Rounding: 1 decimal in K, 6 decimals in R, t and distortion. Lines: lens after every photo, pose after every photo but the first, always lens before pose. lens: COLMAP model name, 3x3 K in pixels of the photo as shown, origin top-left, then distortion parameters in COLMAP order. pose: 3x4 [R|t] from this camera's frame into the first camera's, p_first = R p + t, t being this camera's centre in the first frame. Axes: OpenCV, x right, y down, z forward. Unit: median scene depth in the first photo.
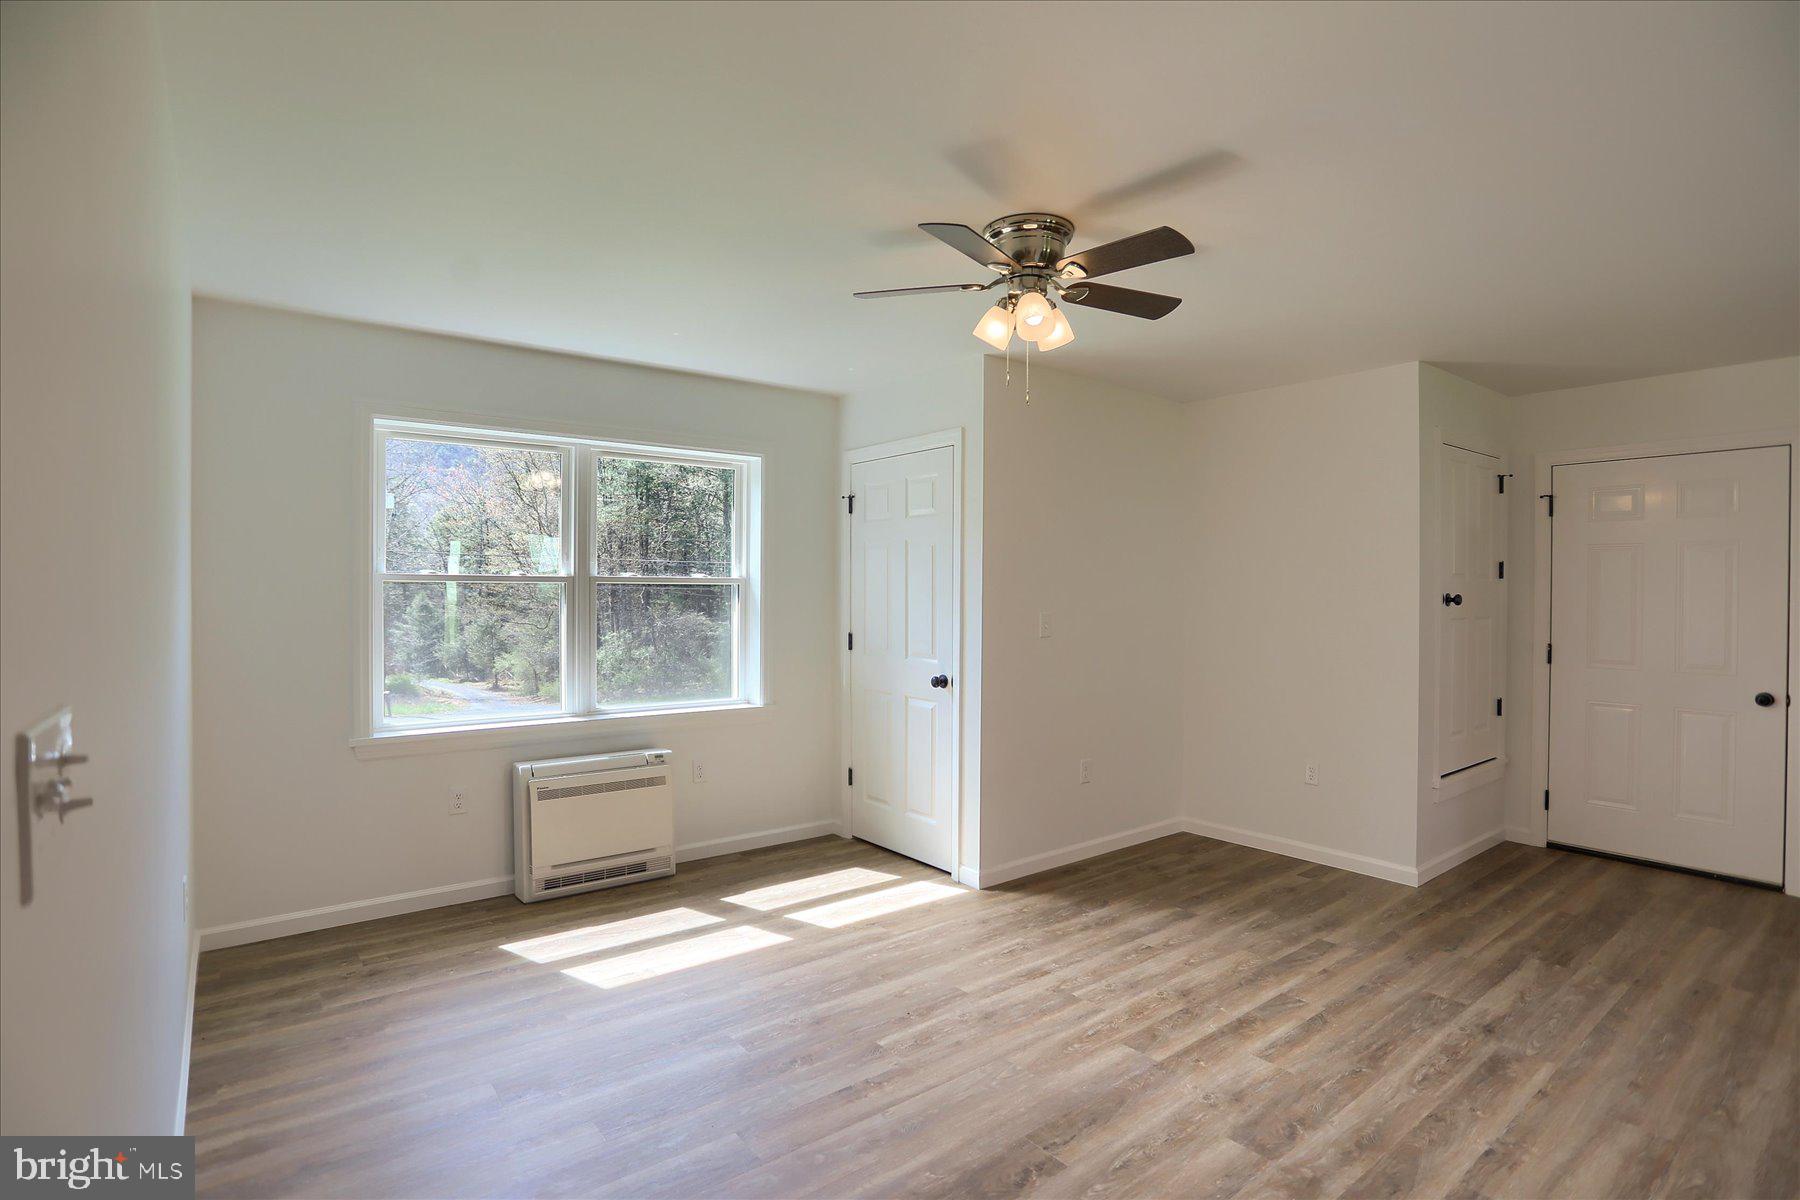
lens RADIAL K [[874.2, 0, 887.5], [0, 874.2, 599.1], [0, 0, 1]] dist [-0.059063, 0.019674]
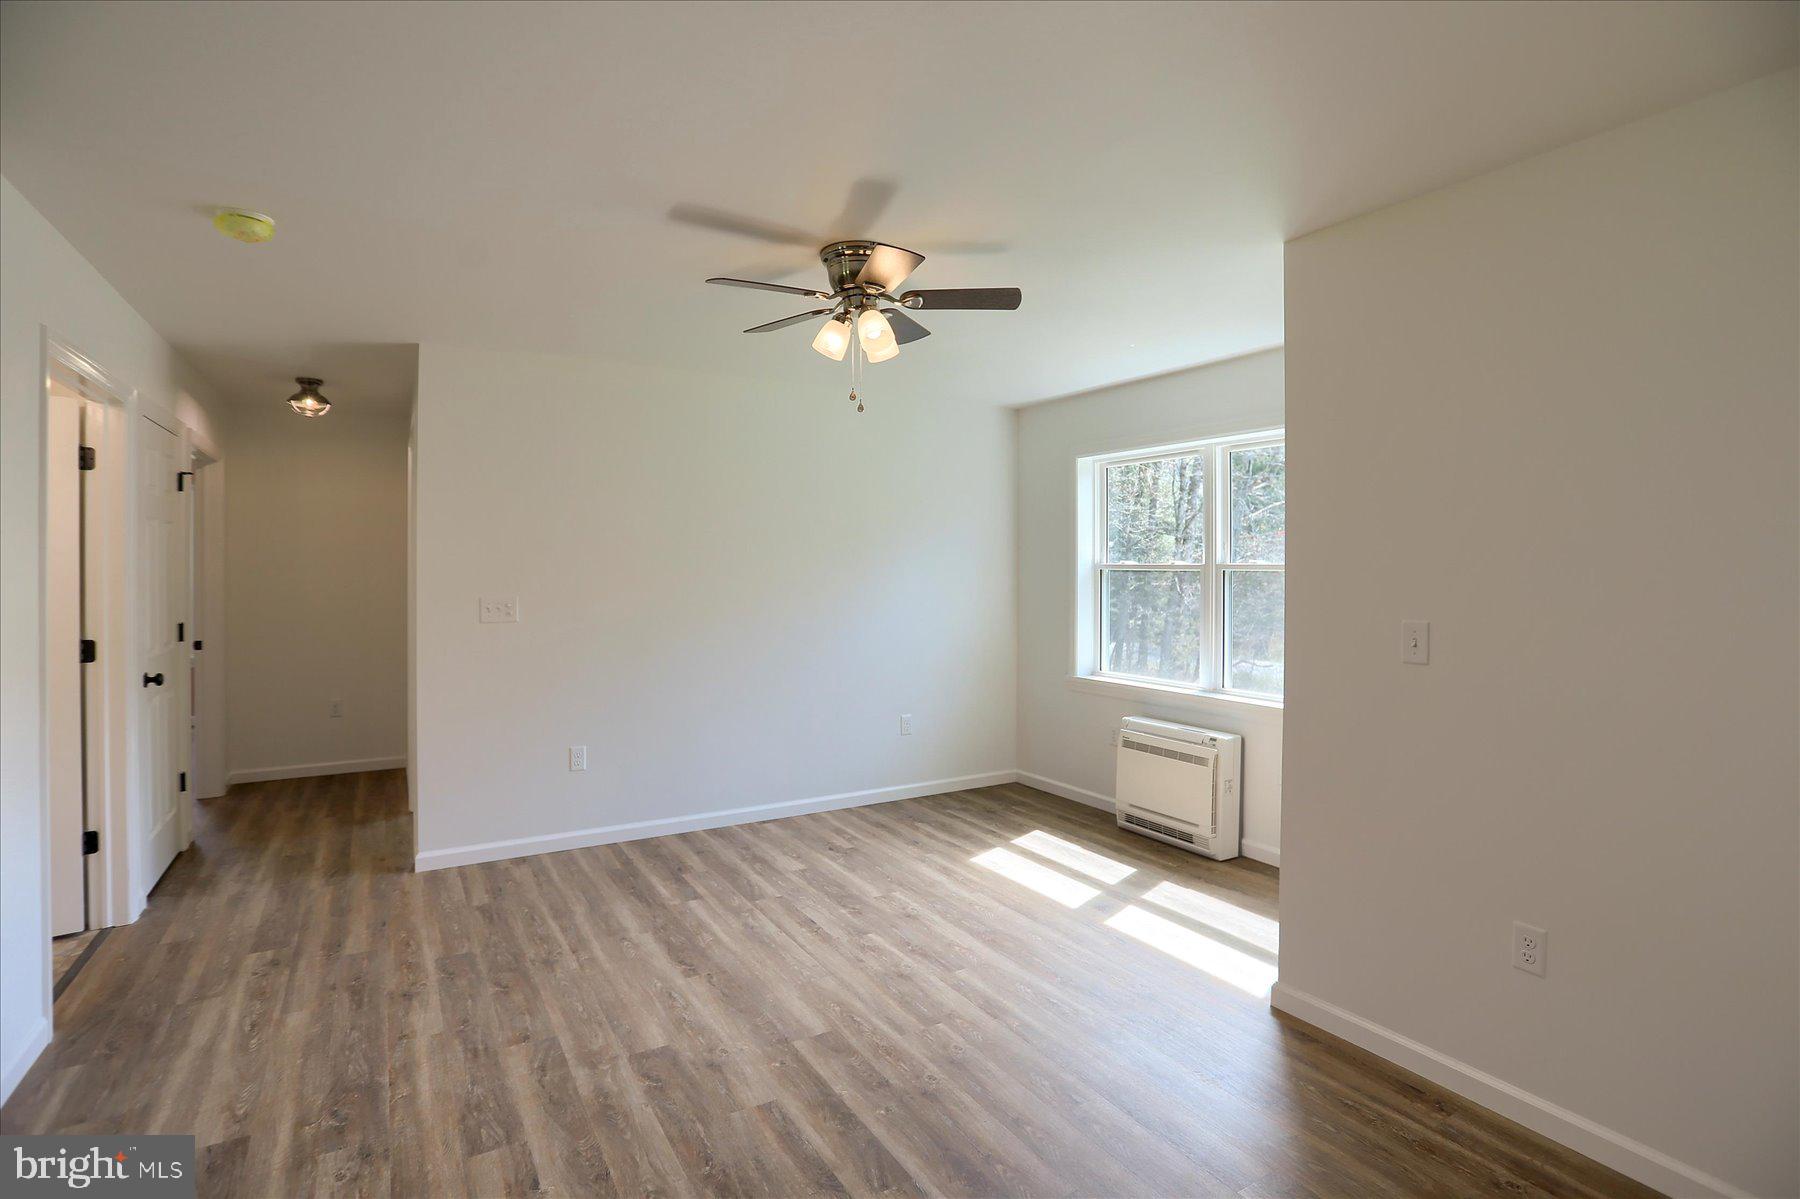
lens RADIAL K [[874.2, 0, 887.5], [0, 874.2, 598.6], [0, 0, 1]] dist [-0.059063, 0.019674]
pose [[-0.127826, 0.026196, -0.991451, 1.164429], [-0.004471, 0.999626, 0.026988, -0.015316], [0.991787, 0.007882, -0.127661, 1.105475]]
